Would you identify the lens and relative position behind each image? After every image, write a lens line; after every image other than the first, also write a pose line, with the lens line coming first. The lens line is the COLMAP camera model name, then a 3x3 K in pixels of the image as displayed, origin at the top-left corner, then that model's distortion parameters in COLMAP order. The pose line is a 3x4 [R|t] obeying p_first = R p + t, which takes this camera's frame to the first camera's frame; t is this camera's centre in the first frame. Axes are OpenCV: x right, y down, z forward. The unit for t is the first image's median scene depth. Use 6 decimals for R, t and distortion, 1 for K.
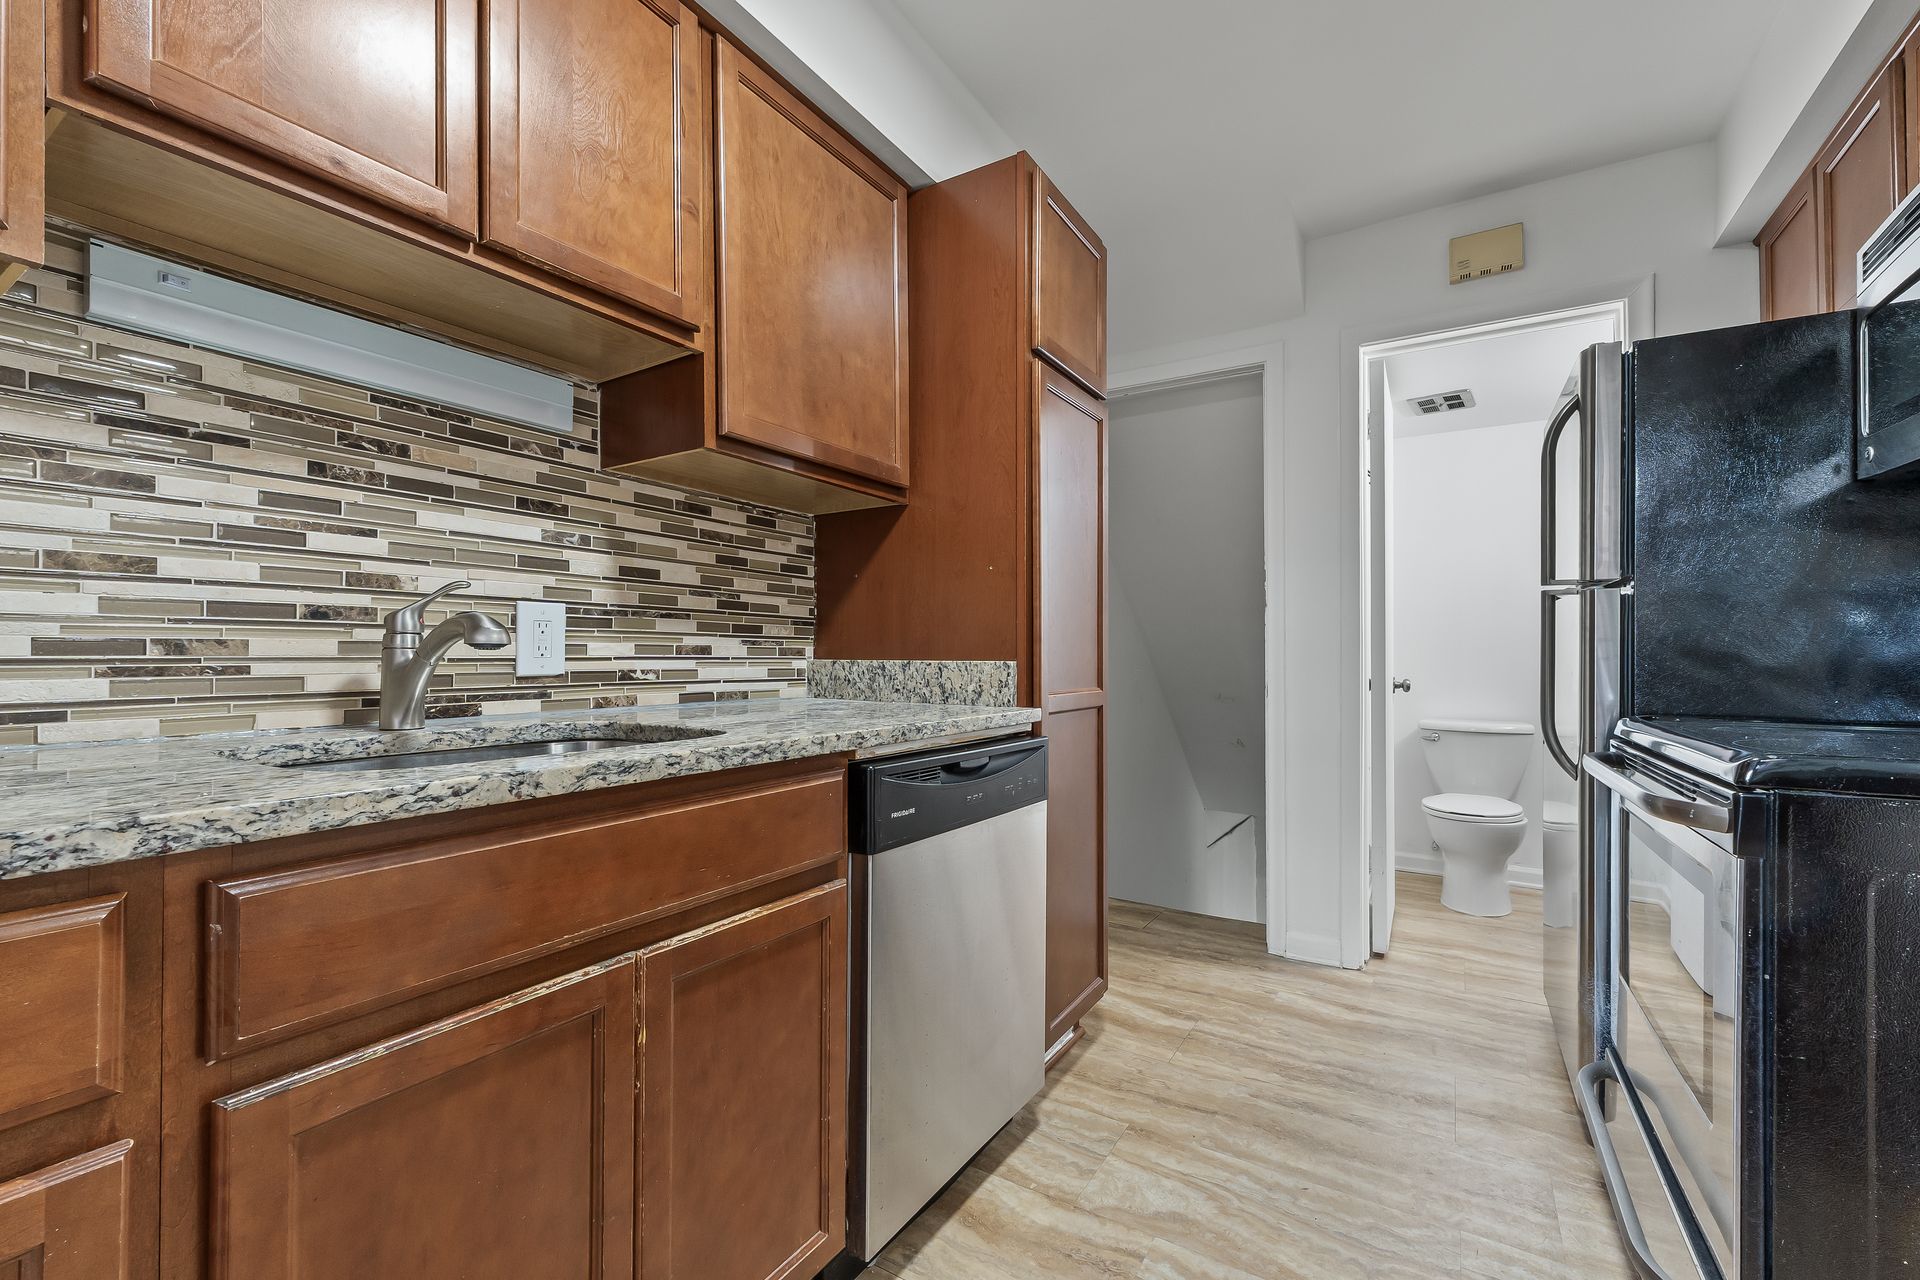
lens RADIAL K [[812.0, 0, 966.5], [0, 812.0, 646.9], [0, 0, 1]] dist [0.003047, 0.001753]
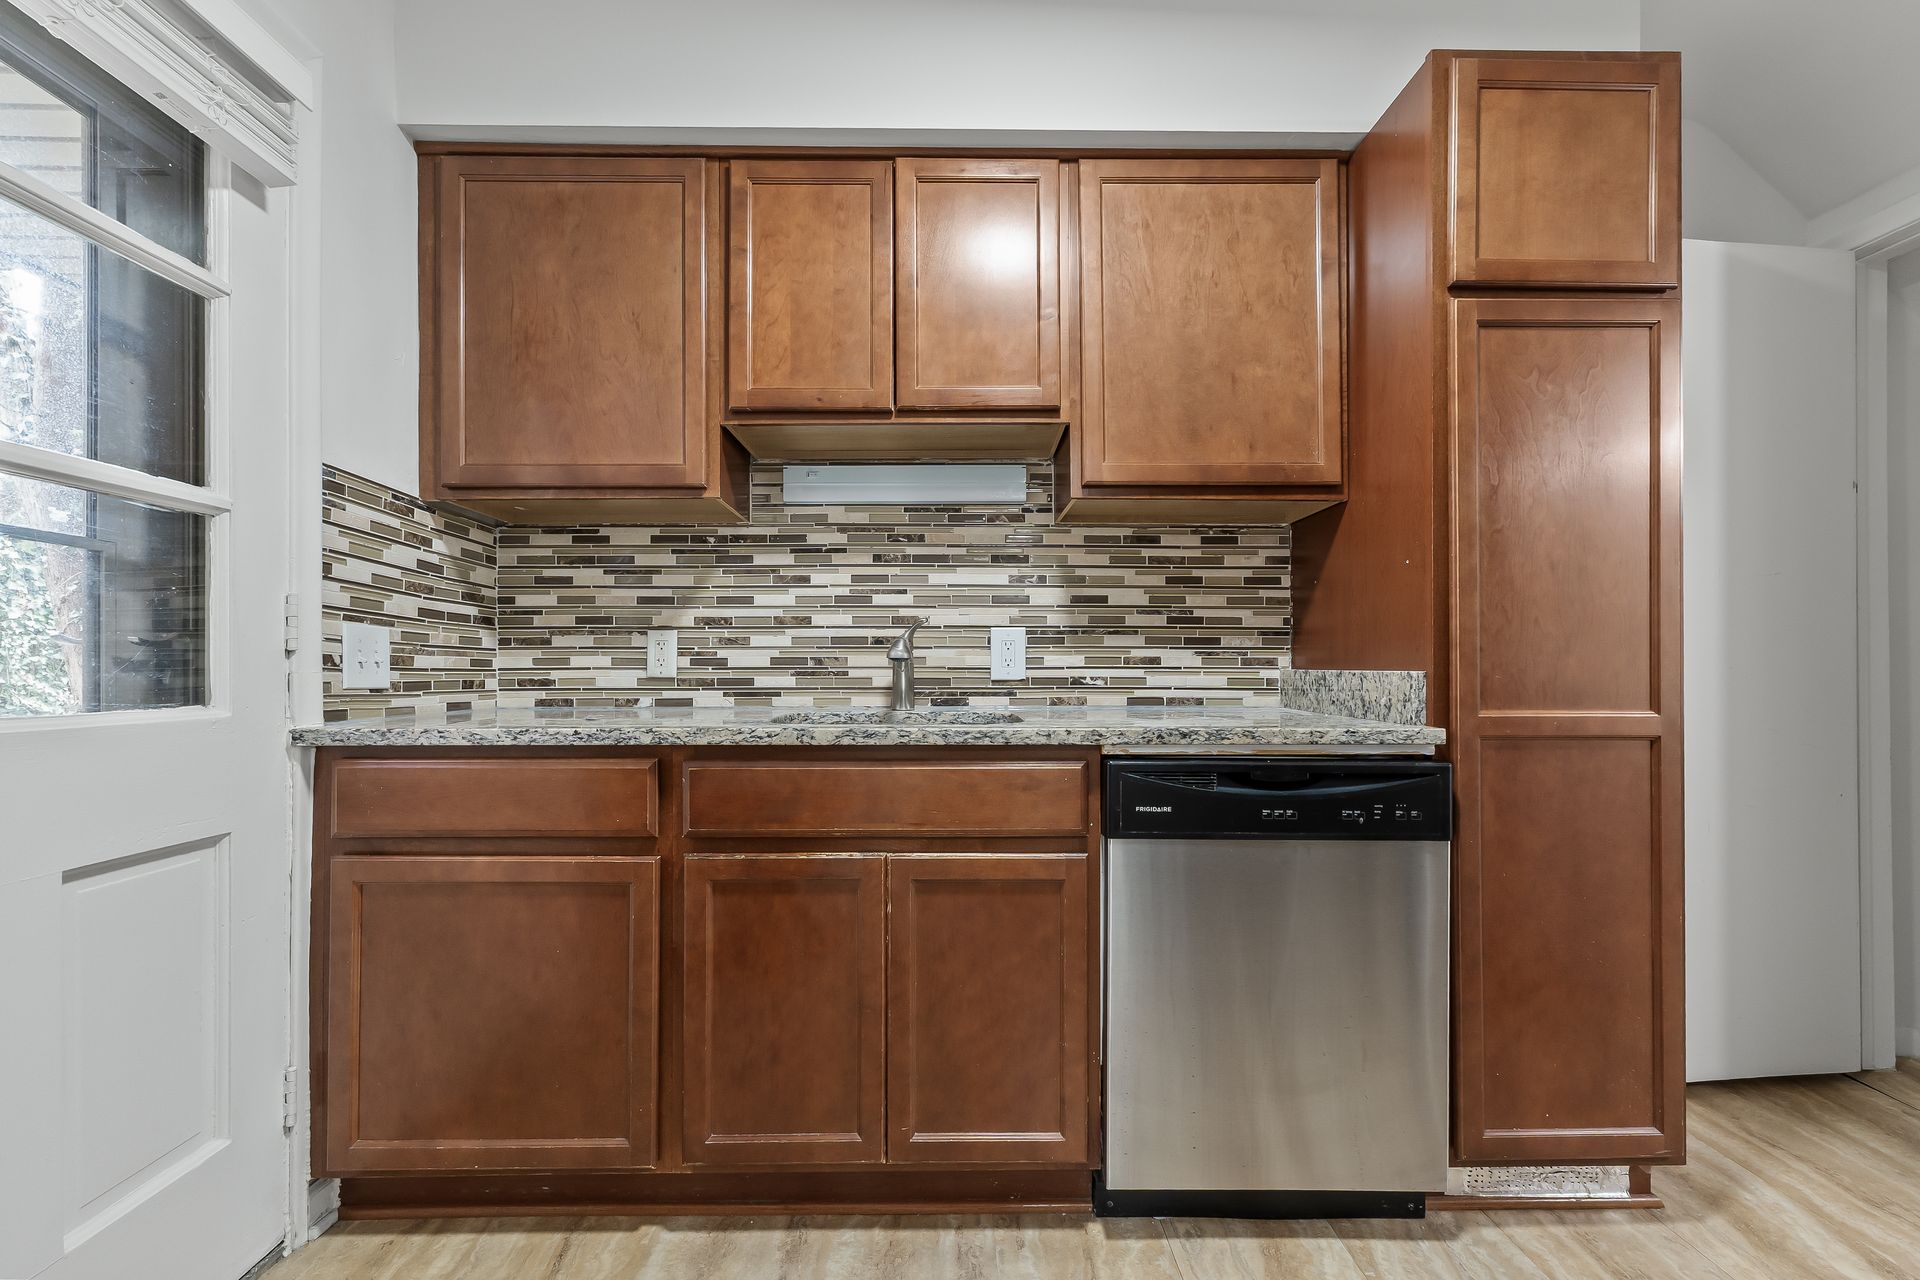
lens RADIAL K [[812.0, 0, 950.6], [0, 812.0, 665.4], [0, 0, 1]] dist [0.003047, 0.001753]
pose [[0.528198, -0.002455, -0.849118, 0.593426], [0.009361, 0.999952, 0.002932, 0.005401], [0.849070, -0.009497, 0.528195, 0.168011]]
